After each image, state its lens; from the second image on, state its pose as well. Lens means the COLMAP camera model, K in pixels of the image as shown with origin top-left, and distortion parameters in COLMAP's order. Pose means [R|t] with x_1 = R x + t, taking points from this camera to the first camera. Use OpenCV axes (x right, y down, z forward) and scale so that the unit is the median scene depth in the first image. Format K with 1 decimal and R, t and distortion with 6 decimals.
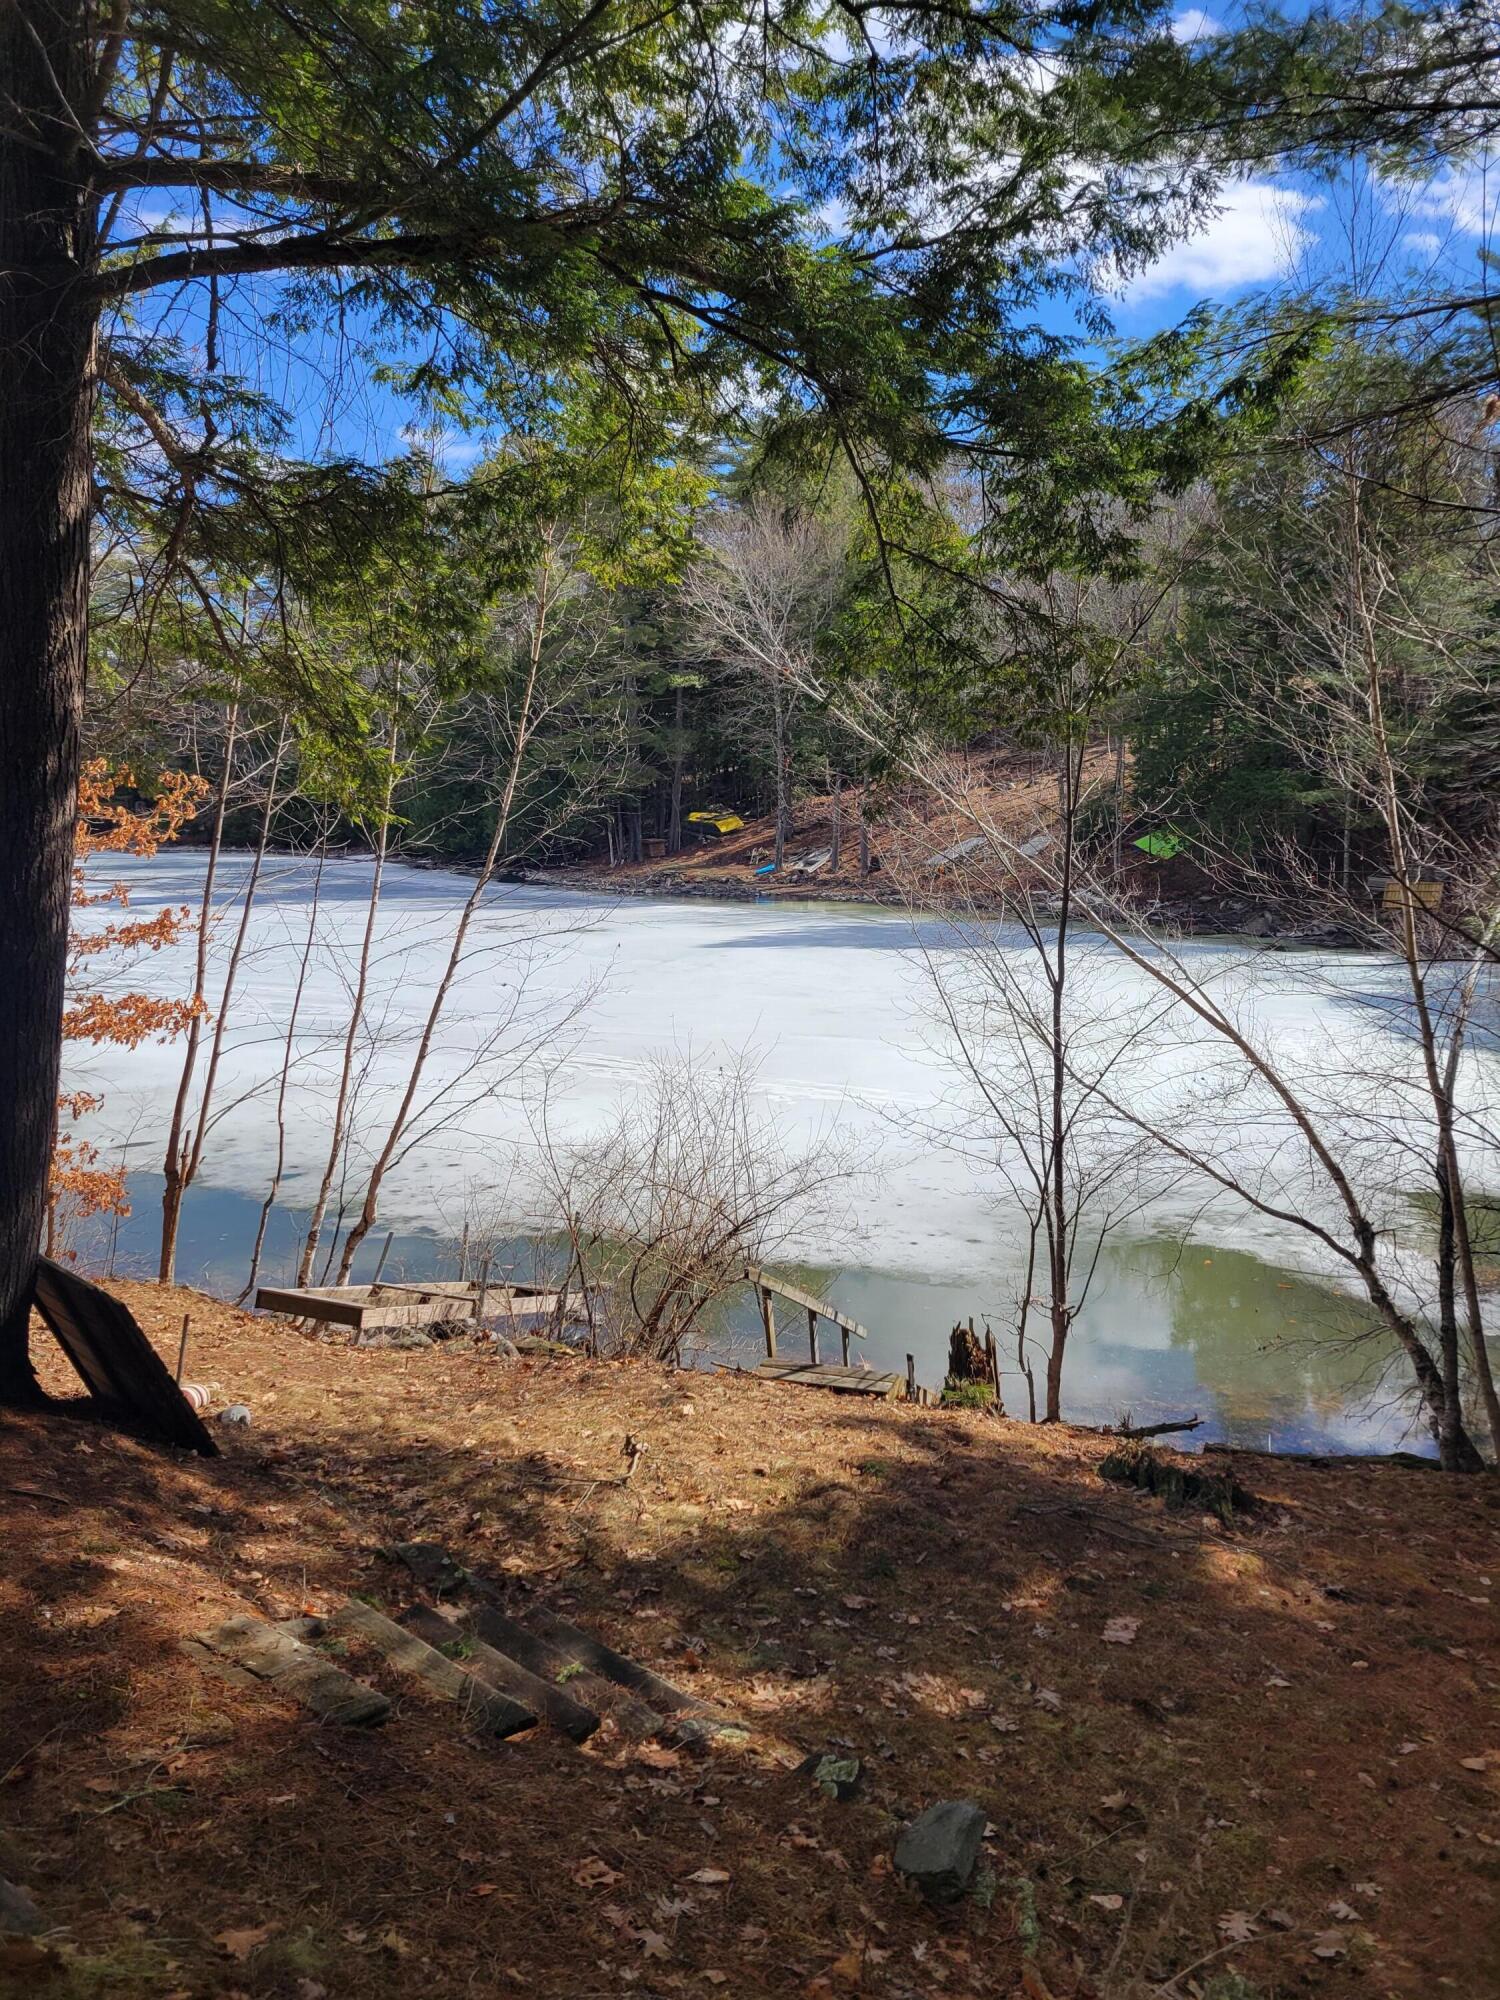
lens RADIAL K [[1457.6, 0, 742.3], [0, 1457.6, 996.4], [0, 0, 1]] dist [0.047899, -0.042315]
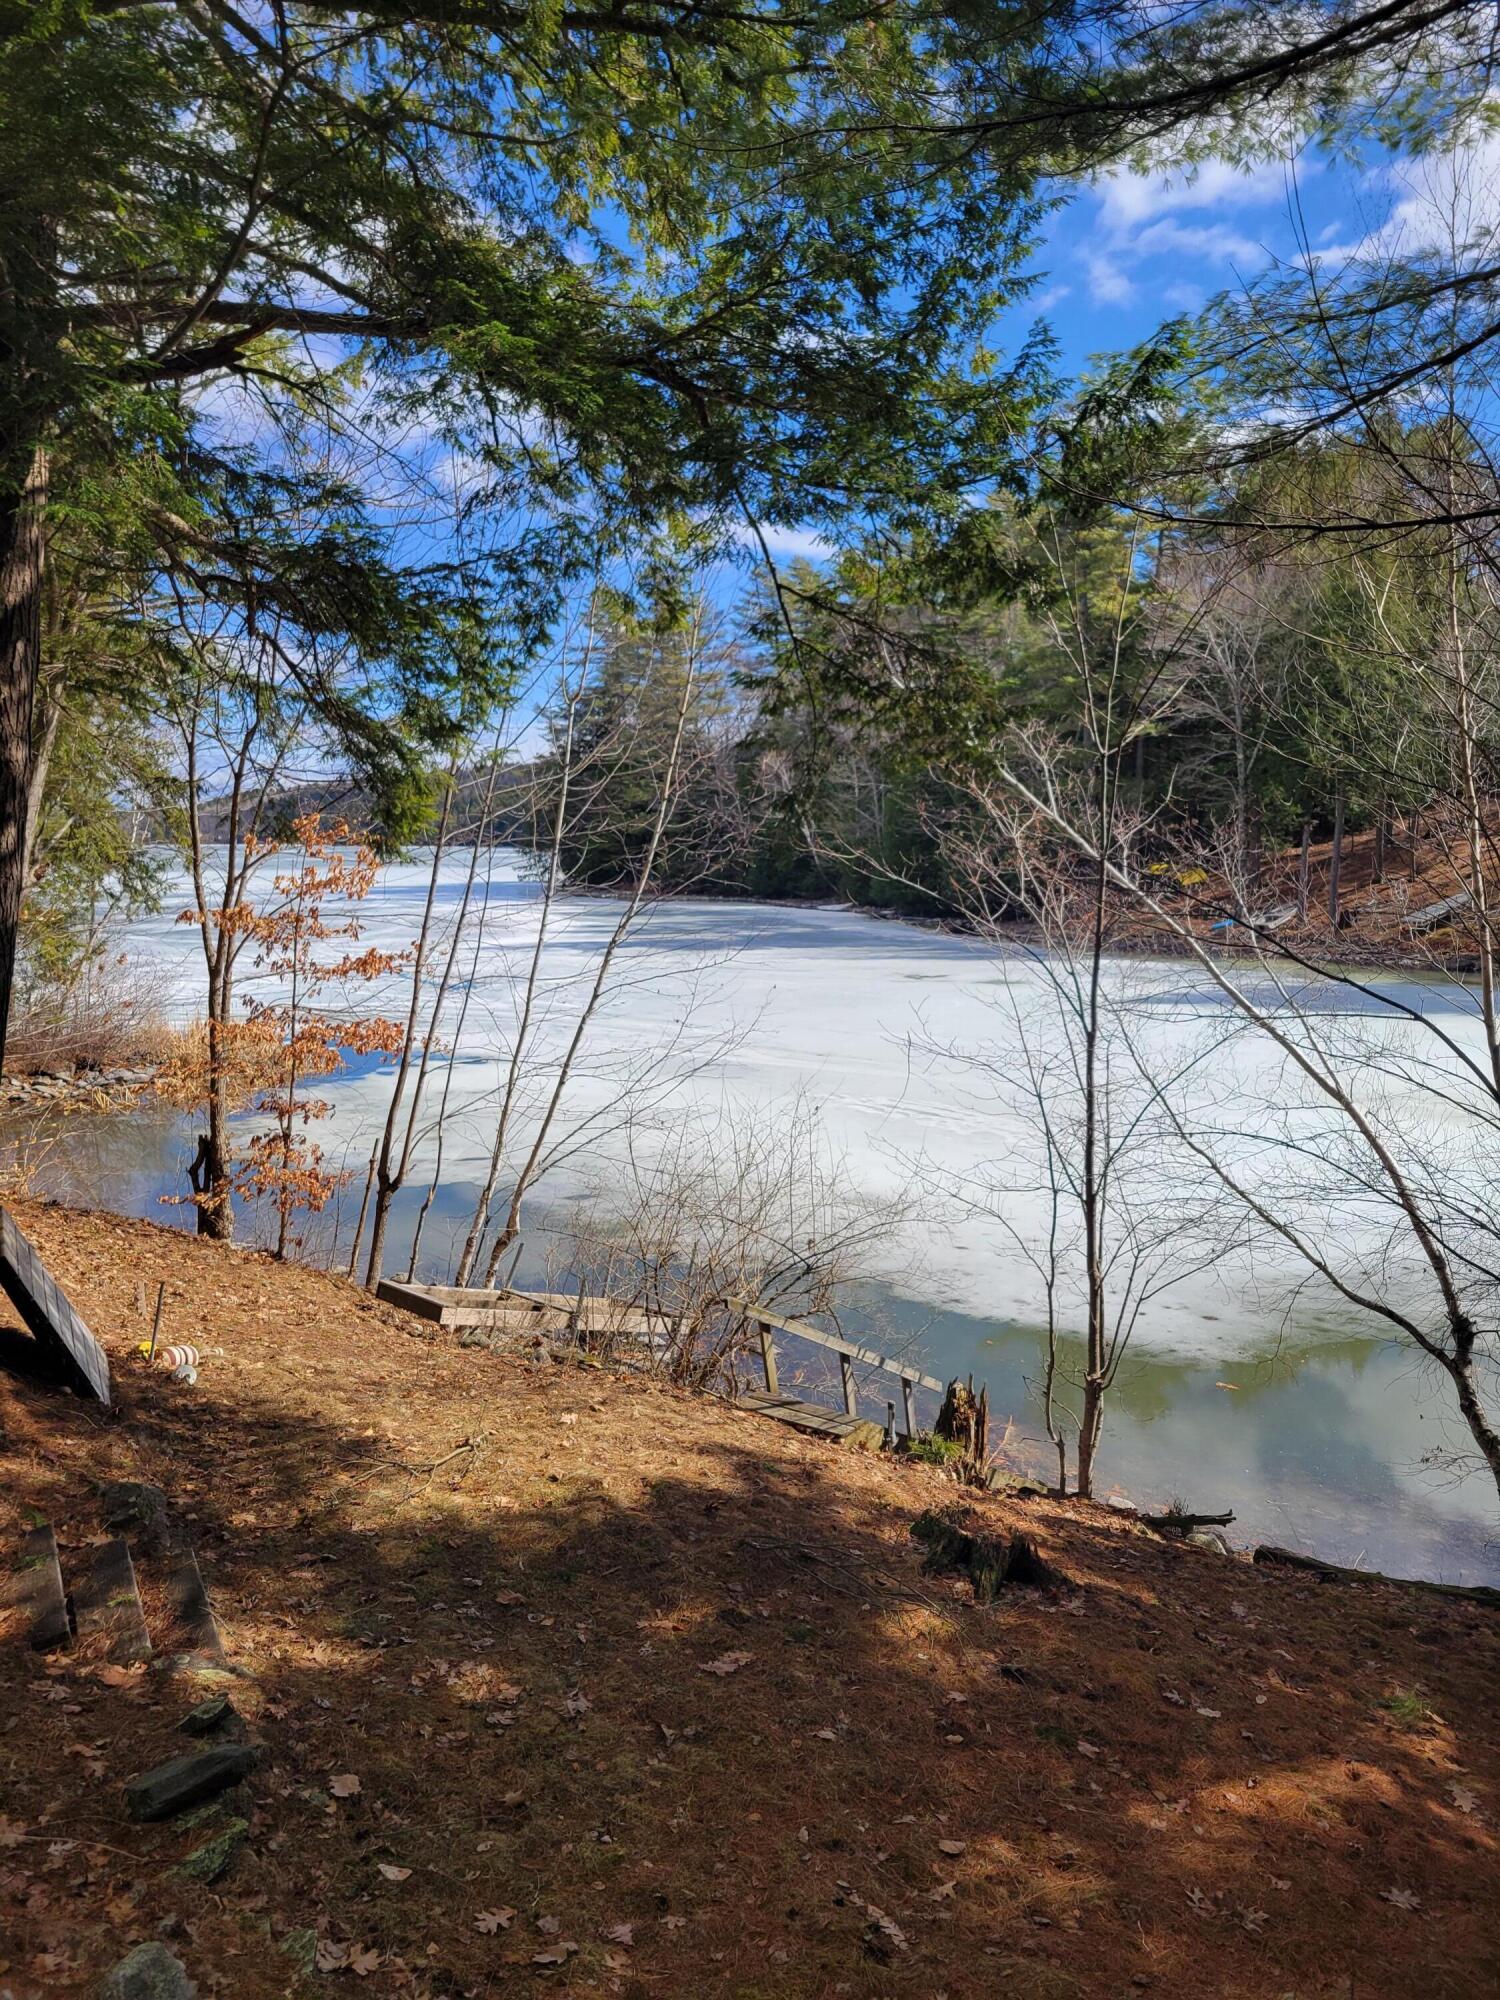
lens RADIAL K [[1470.8, 0, 750.4], [0, 1470.8, 1022.8], [0, 0, 1]] dist [0.028581, 0.001365]
pose [[0.950477, 0.037010, -0.308583, 0.274967], [-0.042650, 0.999023, -0.011547, 0.004184], [0.307855, 0.024136, 0.951127, 0.018622]]
